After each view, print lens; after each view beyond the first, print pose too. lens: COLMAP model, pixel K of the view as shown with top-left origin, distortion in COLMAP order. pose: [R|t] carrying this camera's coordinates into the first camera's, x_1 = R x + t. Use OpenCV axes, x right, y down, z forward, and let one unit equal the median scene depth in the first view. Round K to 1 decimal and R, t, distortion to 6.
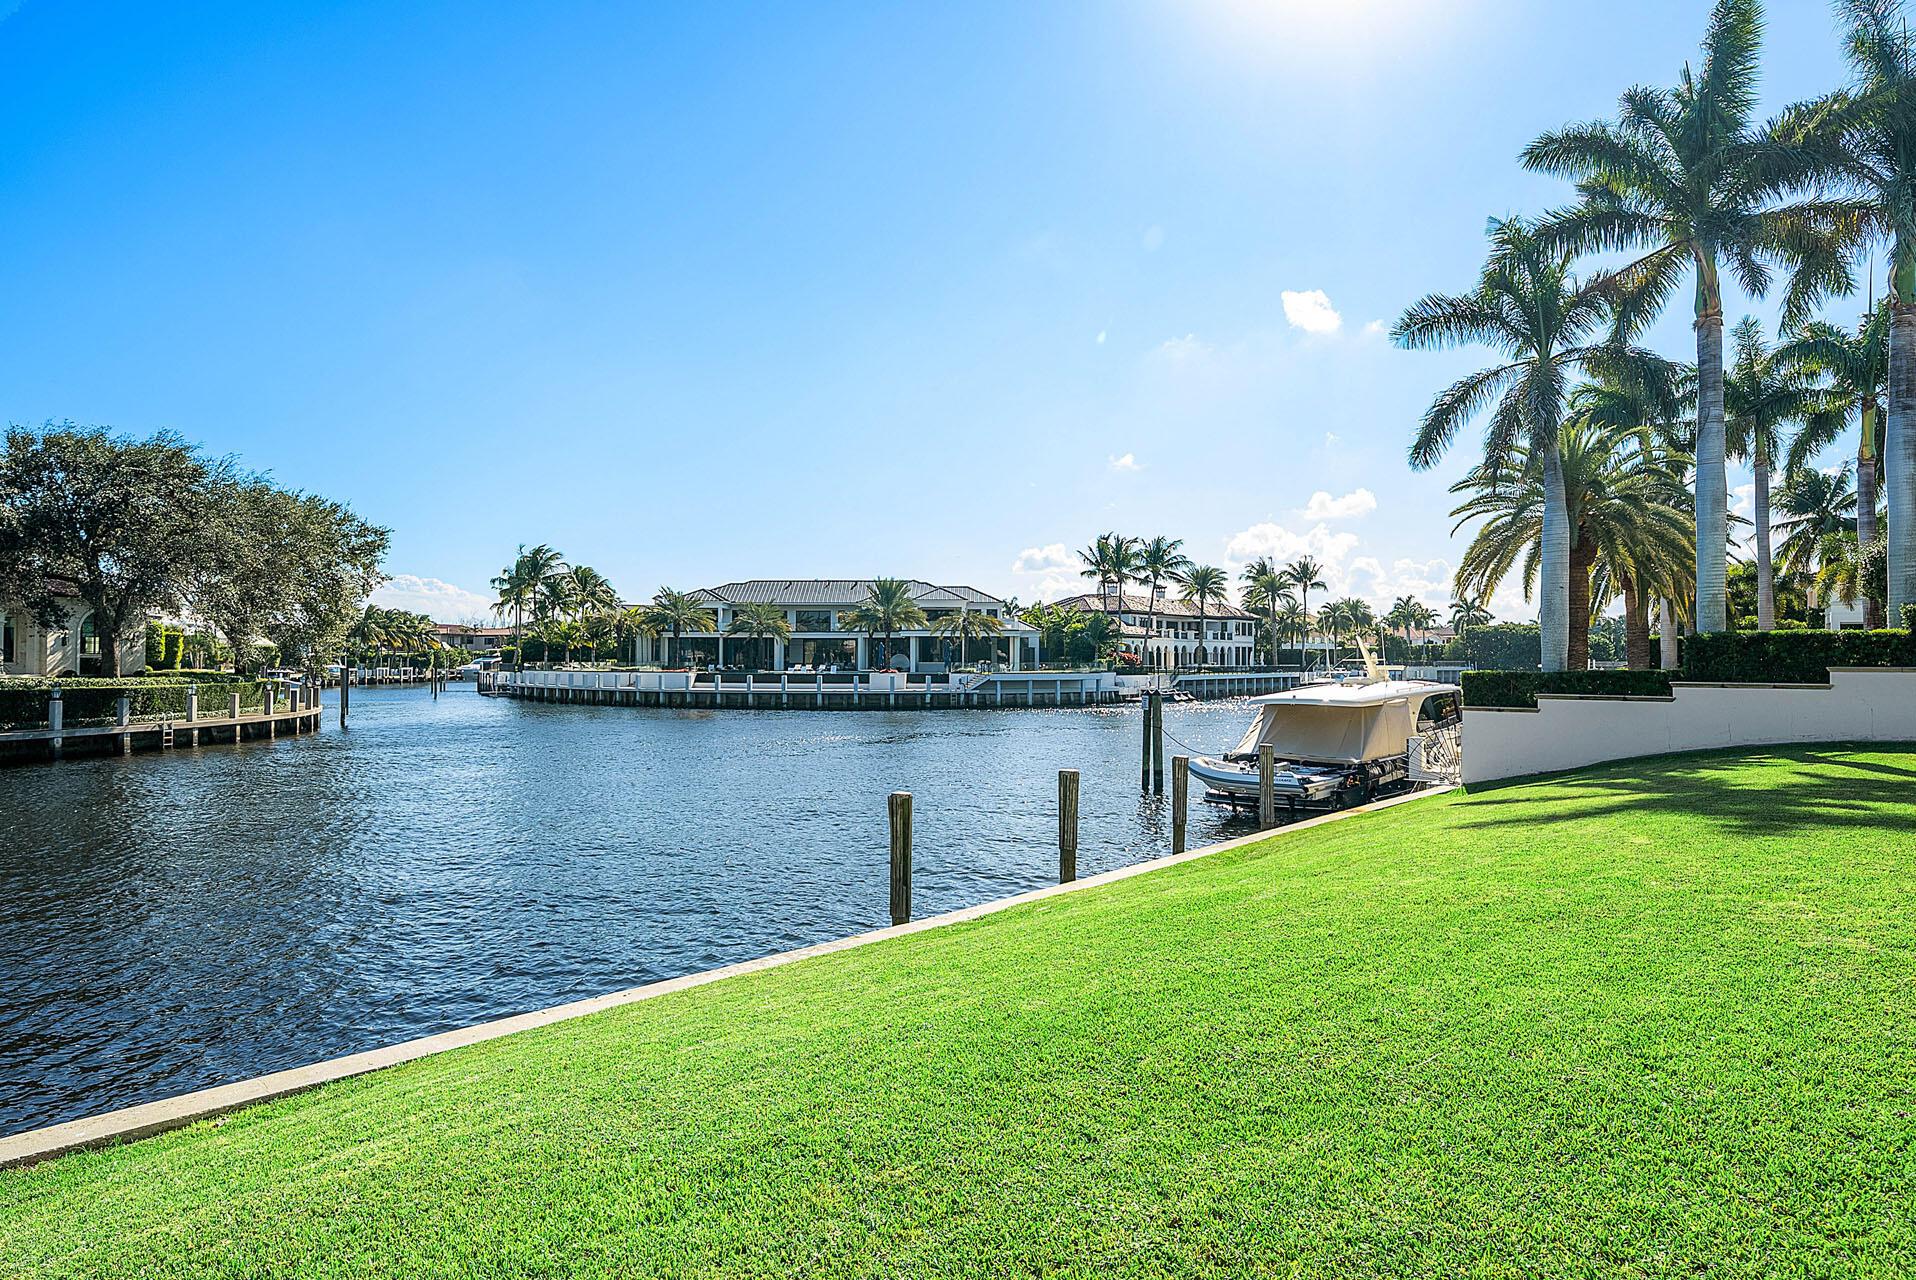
lens RADIAL K [[1085.8, 0, 950.9], [0, 1085.8, 648.0], [0, 0, 1]] dist [0.007884, -0.001465]
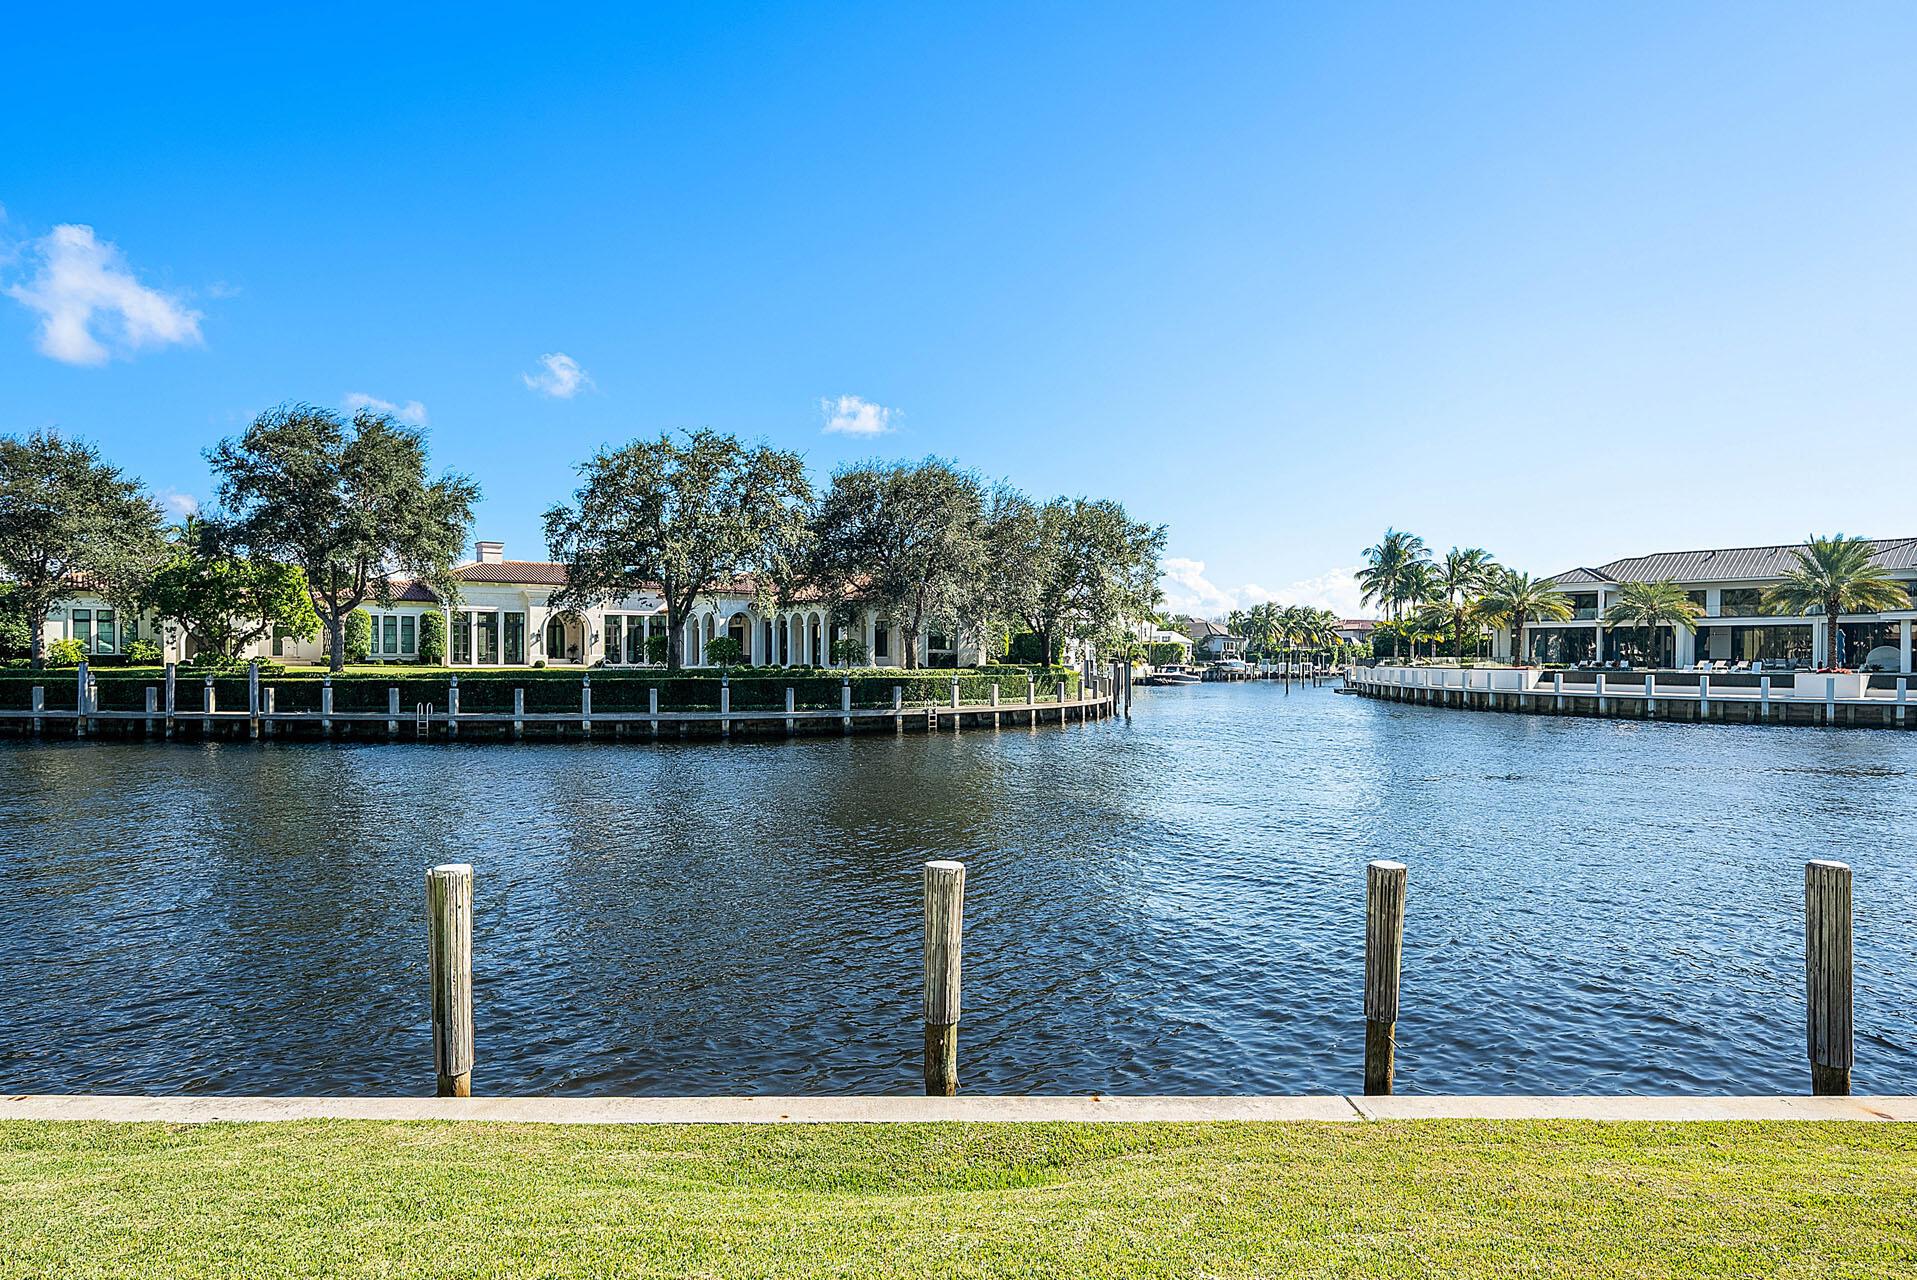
lens RADIAL K [[1086.3, 0, 972.0], [0, 1086.3, 635.2], [0, 0, 1]] dist [0.007884, -0.001465]
pose [[0.682382, -0.013607, -0.730869, 0.066736], [0.007739, 0.999905, -0.011390, 0.002116], [0.730955, 0.002116, 0.682423, 0.111540]]
